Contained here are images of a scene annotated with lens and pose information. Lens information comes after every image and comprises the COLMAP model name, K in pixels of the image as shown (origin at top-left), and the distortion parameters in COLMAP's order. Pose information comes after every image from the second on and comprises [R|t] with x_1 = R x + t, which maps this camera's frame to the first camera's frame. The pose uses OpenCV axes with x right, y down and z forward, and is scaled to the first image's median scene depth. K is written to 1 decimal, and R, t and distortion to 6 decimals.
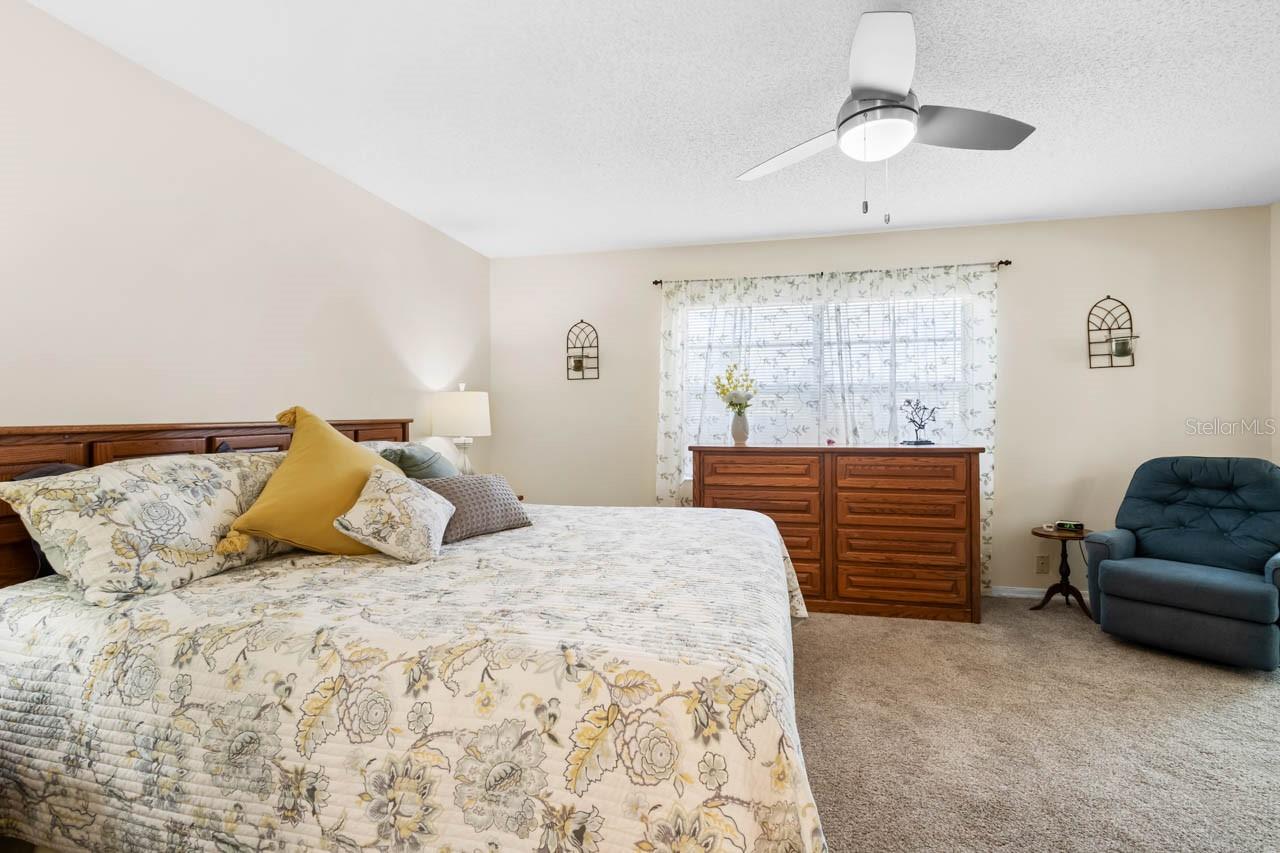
lens RADIAL K [[568.2, 0, 630.7], [0, 568.2, 428.8], [0, 0, 1]] dist [0.007171, -0.003821]
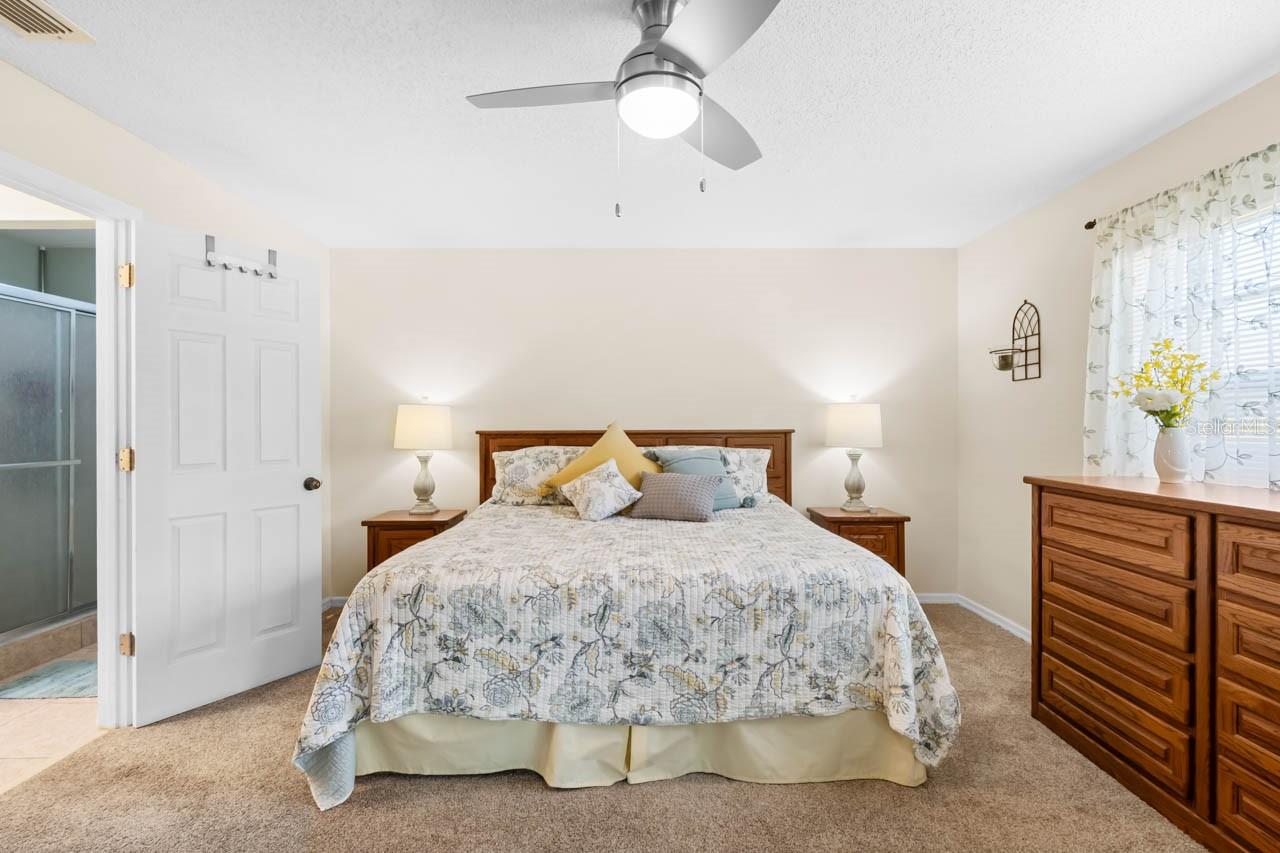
lens RADIAL K [[622.1, 0, 645.1], [0, 622.1, 423.8], [0, 0, 1]] dist [0.000304, 0.003069]
pose [[0.250611, 0.006789, -0.968064, 0.723320], [-0.026374, 0.999652, 0.000183, -0.020563], [0.967729, 0.025485, 0.250702, 0.390595]]
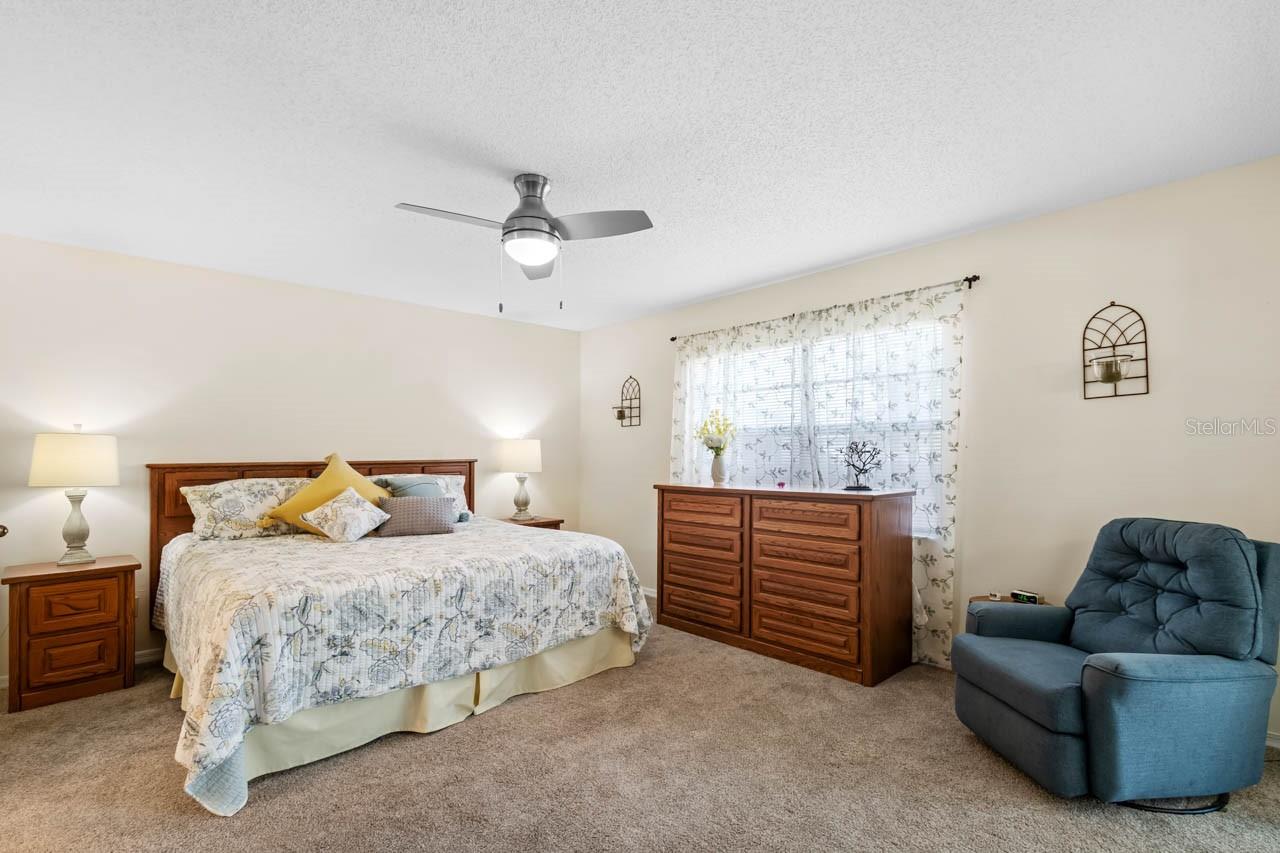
lens RADIAL K [[568.2, 0, 644.7], [0, 568.2, 466.7], [0, 0, 1]] dist [0.007171, -0.003821]
pose [[0.833401, 0.014081, -0.552489, 0.742901], [-0.013454, 0.999896, 0.005189, -0.011599], [0.552505, 0.003109, 0.833504, 0.033010]]
